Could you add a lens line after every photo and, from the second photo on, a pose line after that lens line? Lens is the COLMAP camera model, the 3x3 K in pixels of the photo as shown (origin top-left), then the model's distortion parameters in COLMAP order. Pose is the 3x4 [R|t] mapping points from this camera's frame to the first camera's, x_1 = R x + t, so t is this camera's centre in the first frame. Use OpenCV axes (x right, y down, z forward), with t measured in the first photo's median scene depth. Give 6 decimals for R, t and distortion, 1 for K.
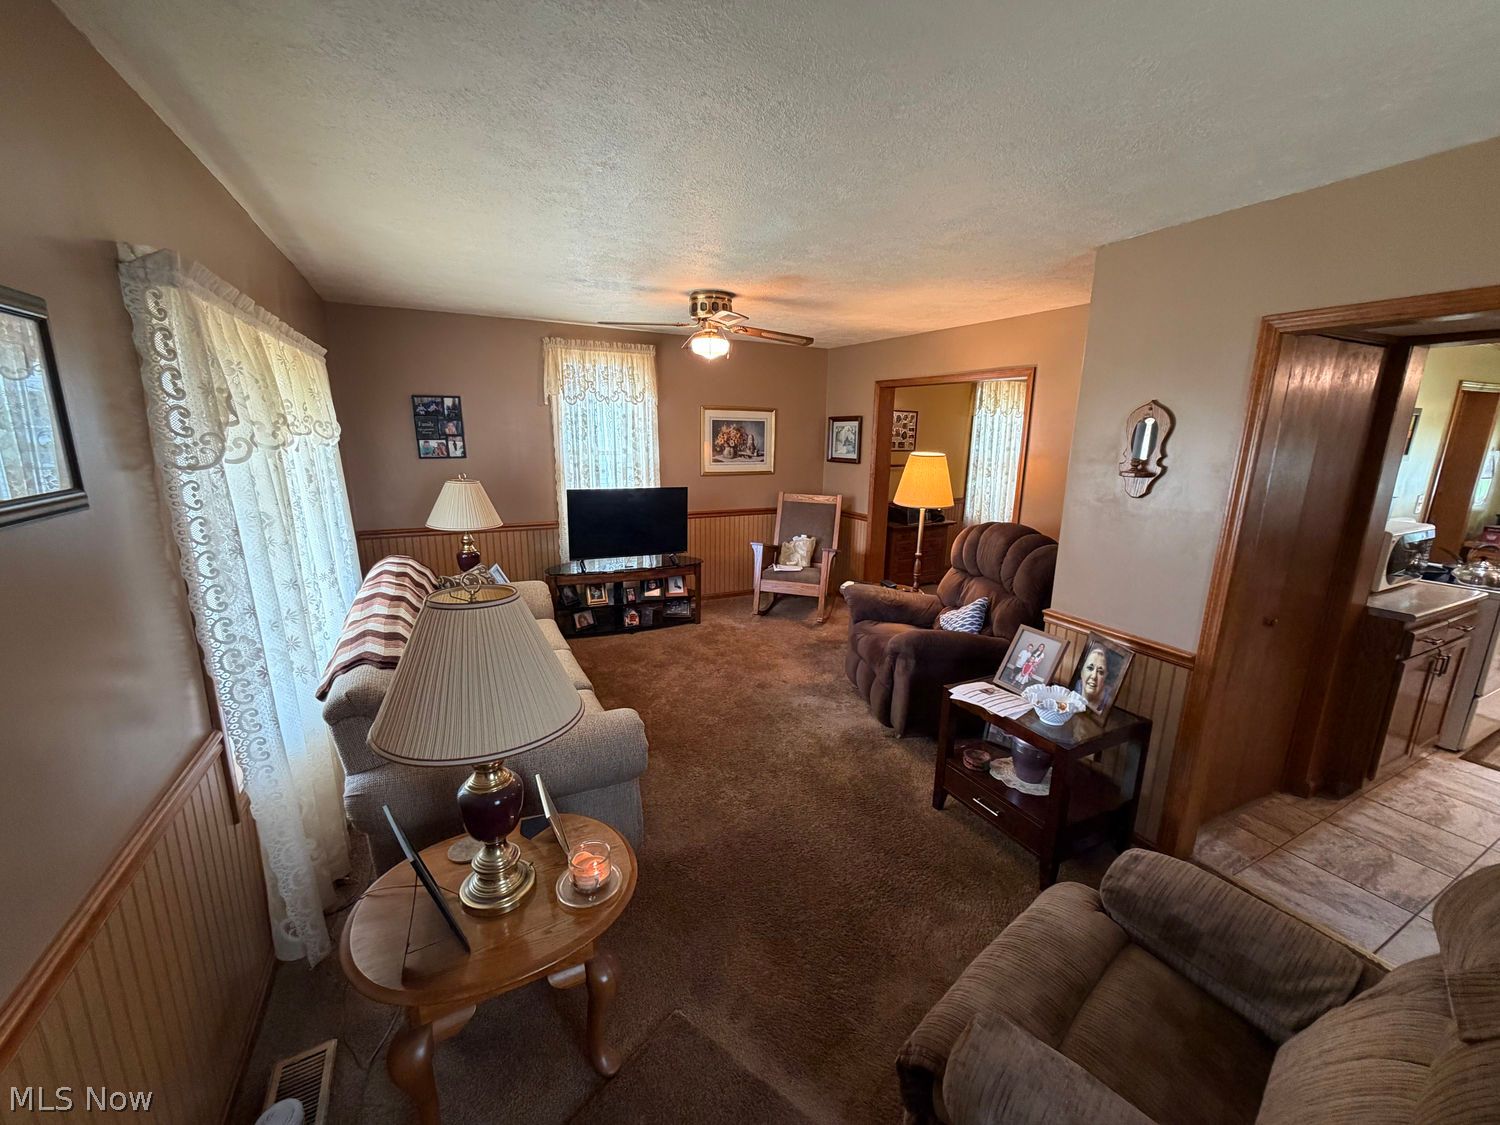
lens RADIAL K [[596.1, 0, 755.5], [0, 596.1, 567.9], [0, 0, 1]] dist [0.000810, -0.000058]
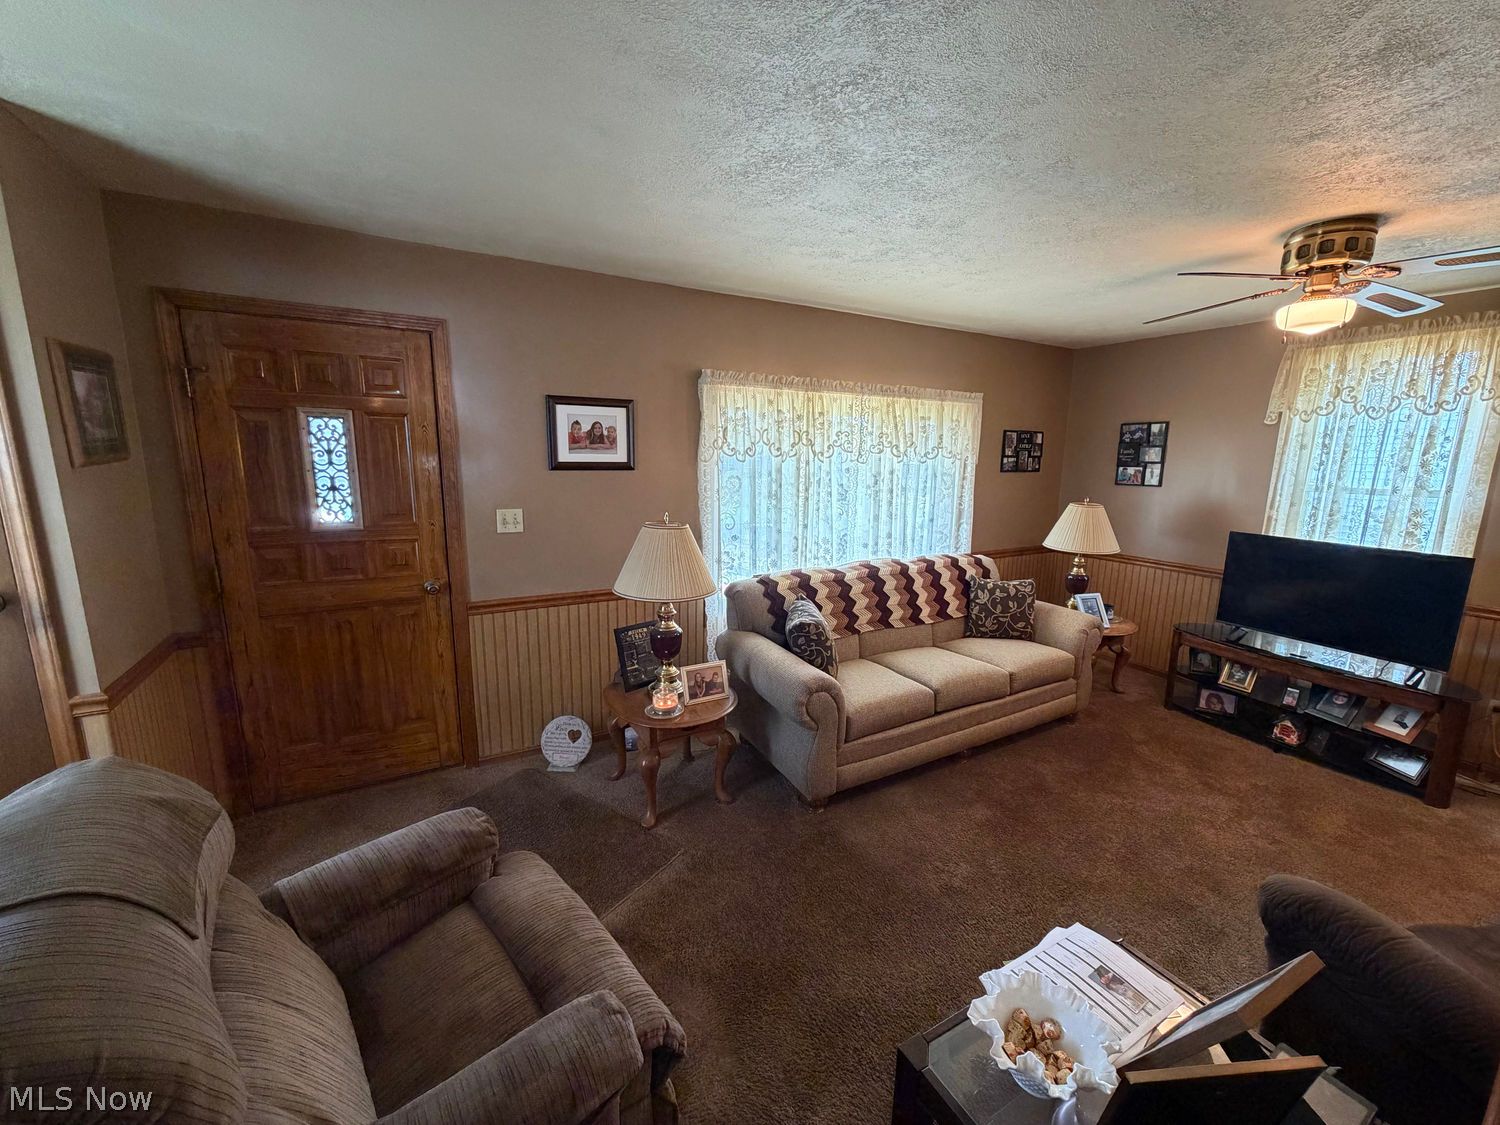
lens RADIAL K [[596.1, 0, 756.3], [0, 596.1, 558.5], [0, 0, 1]] dist [0.000810, -0.000058]
pose [[0.025147, 0.157434, -0.987209, 0.438127], [-0.243619, 0.958715, 0.146684, -0.059524], [0.969545, 0.236814, 0.062463, 0.355575]]
